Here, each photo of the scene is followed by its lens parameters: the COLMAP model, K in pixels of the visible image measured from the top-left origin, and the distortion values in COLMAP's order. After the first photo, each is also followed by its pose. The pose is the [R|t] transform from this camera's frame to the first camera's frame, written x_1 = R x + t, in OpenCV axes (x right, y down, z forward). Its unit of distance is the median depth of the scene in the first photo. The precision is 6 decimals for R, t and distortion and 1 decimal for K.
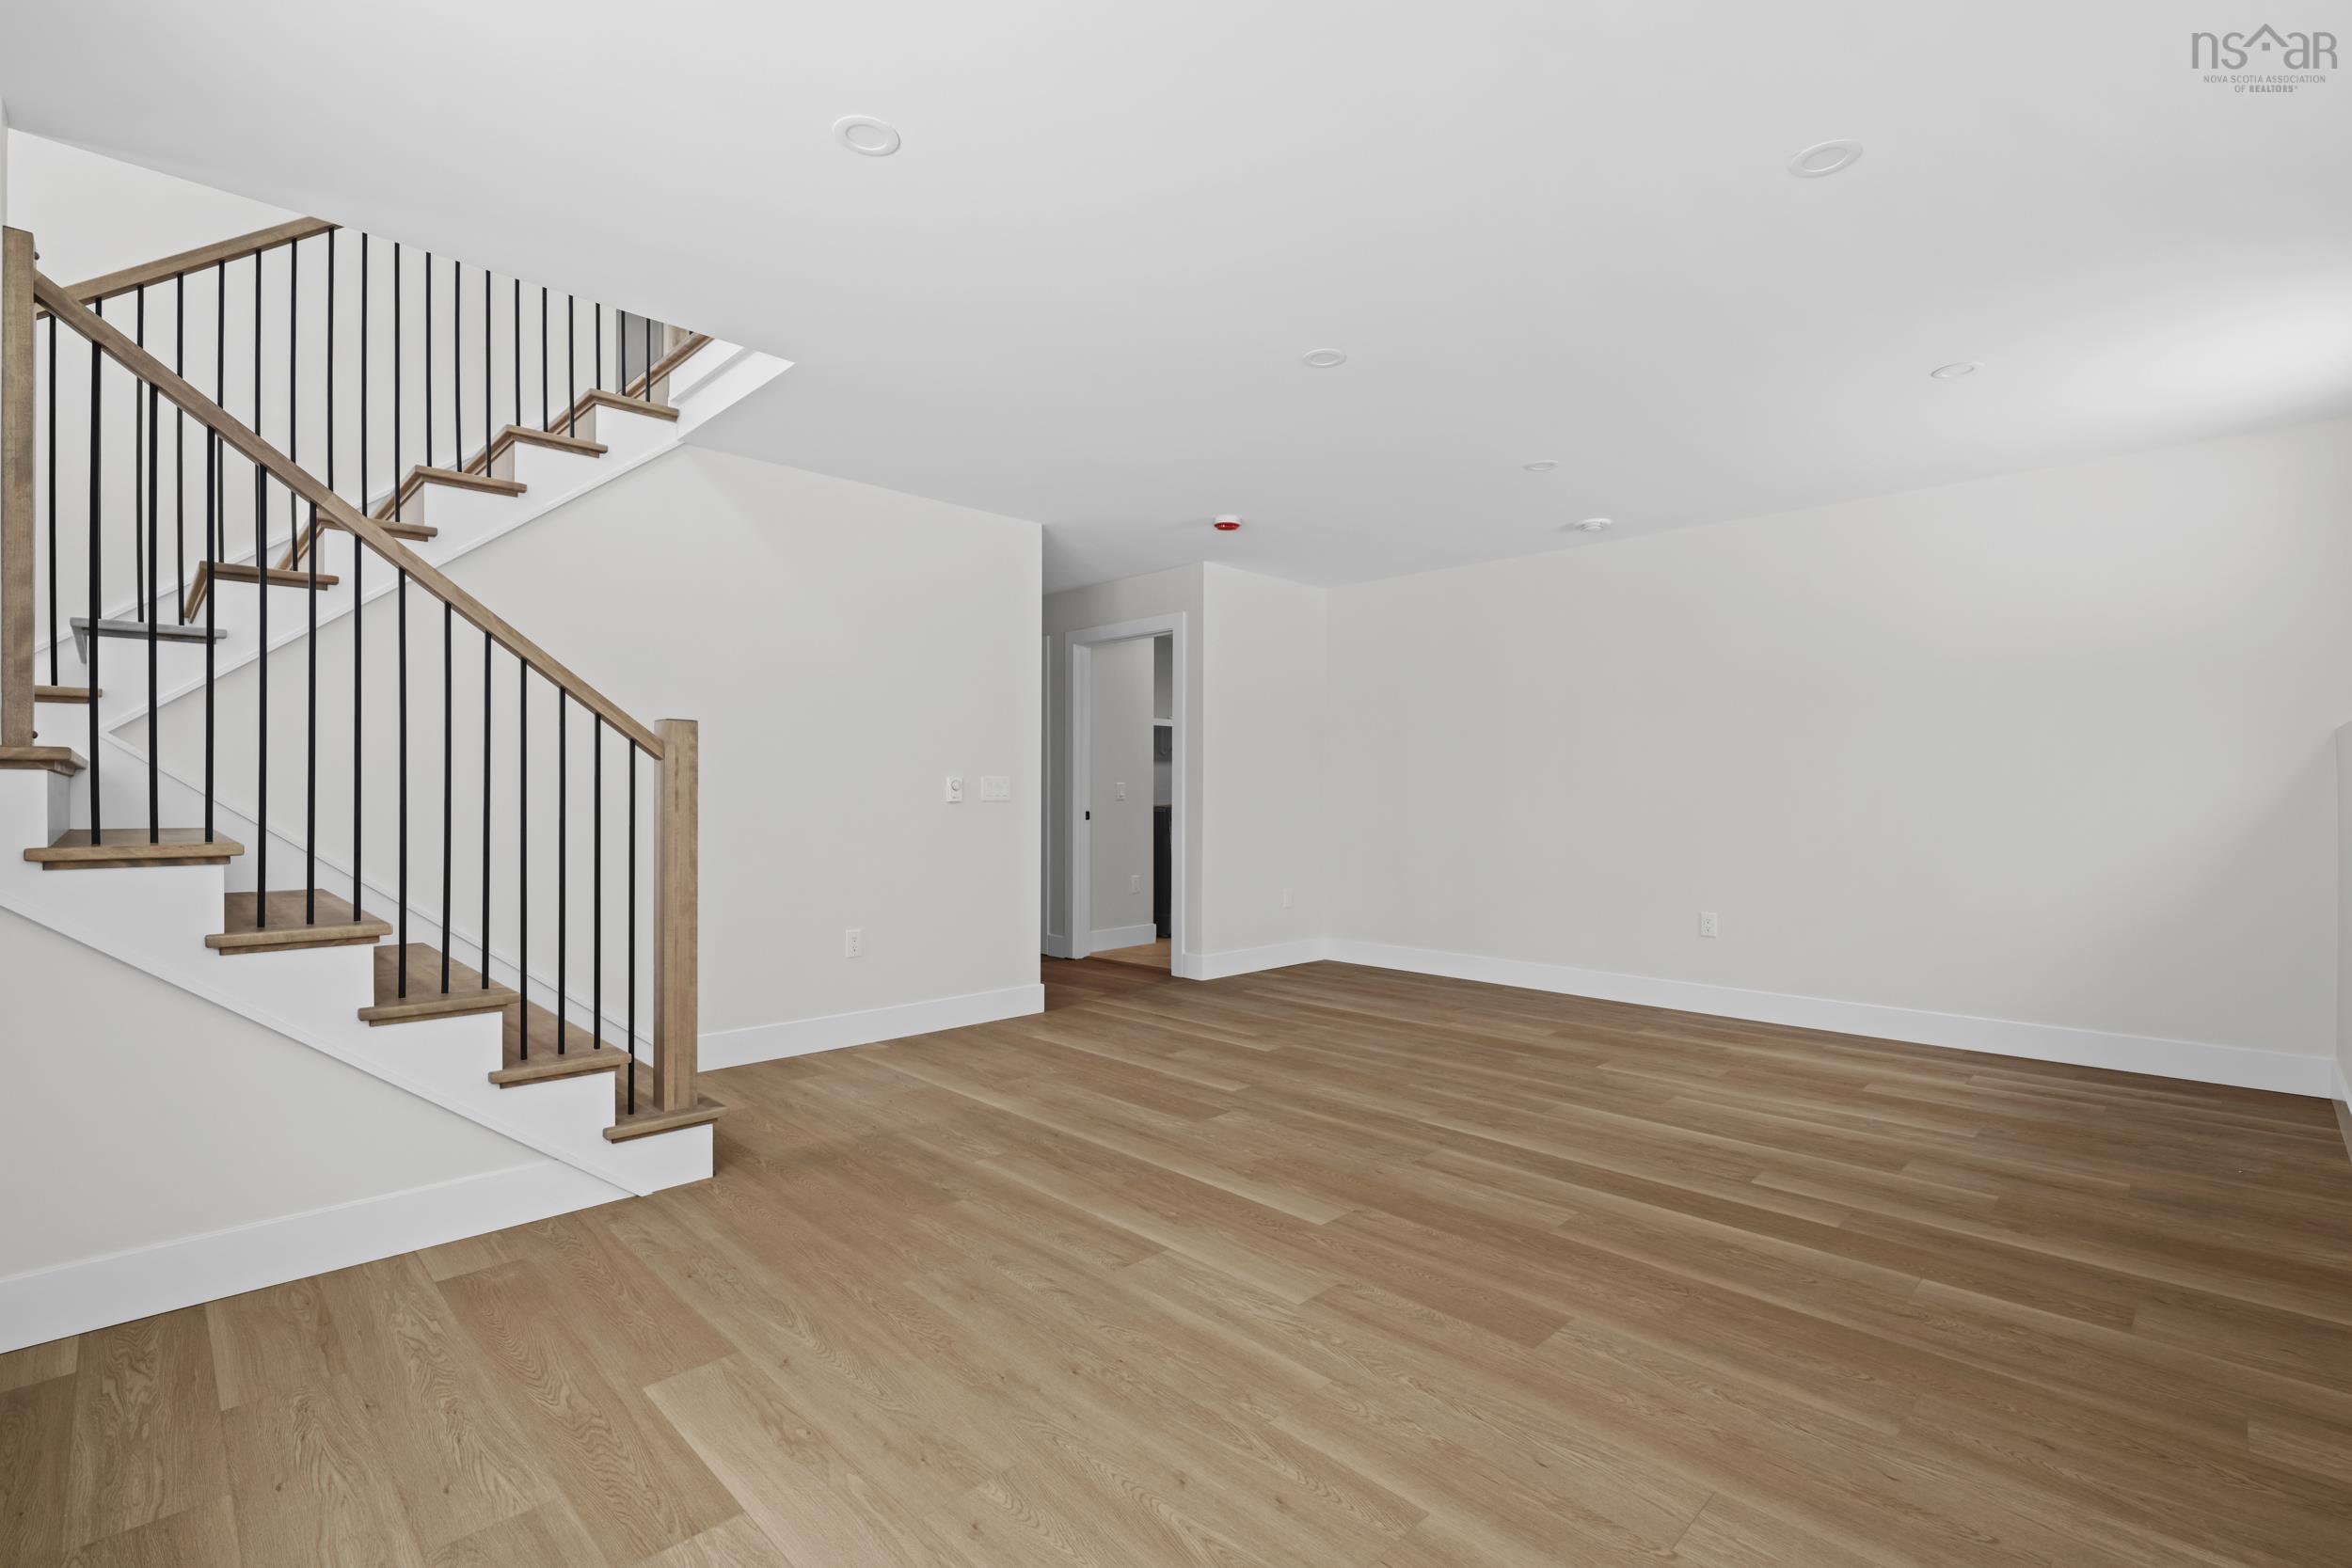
lens RADIAL K [[1061.0, 0, 1188.2], [0, 1061.0, 799.8], [0, 0, 1]] dist [0.001940, -0.000296]
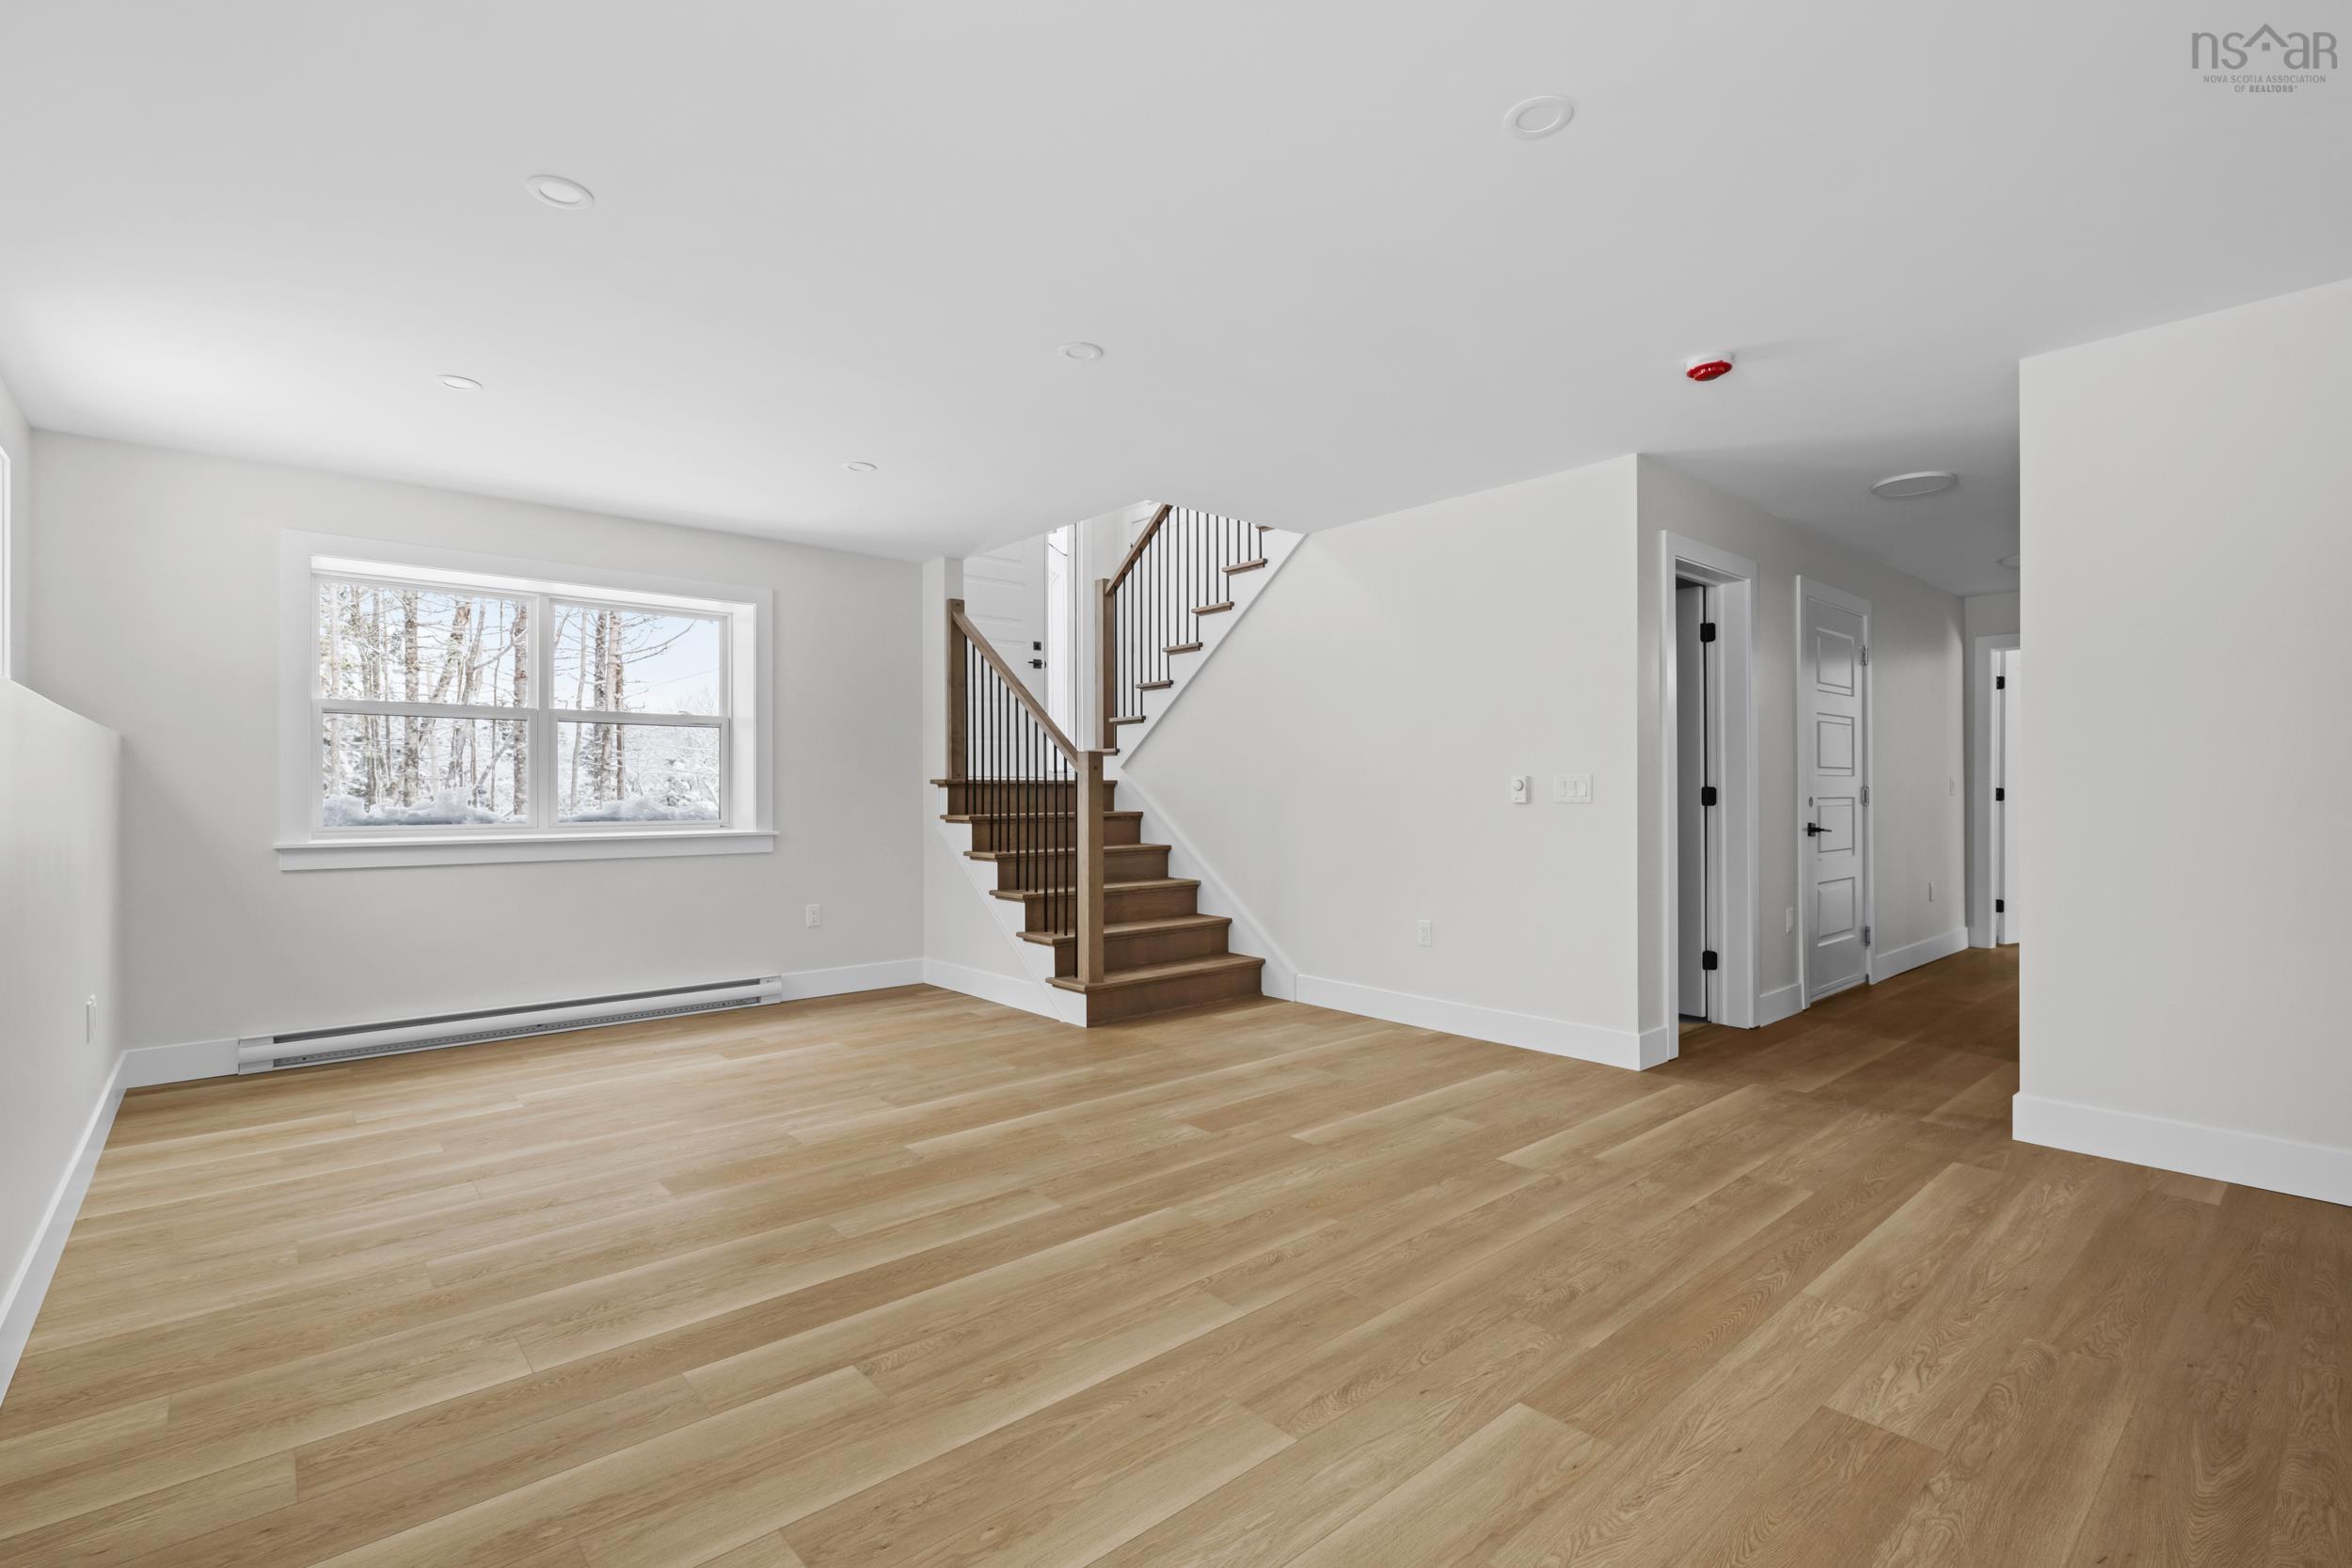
lens RADIAL K [[1072.0, 0, 1176.0], [0, 1072.0, 784.0], [0, 0, 1]] dist [0.002326, 0.000892]
pose [[-0.080165, -0.011046, -0.996720, 1.099314], [0.000440, 0.999938, -0.011117, -0.006626], [0.996782, -0.001330, -0.080155, 1.151365]]
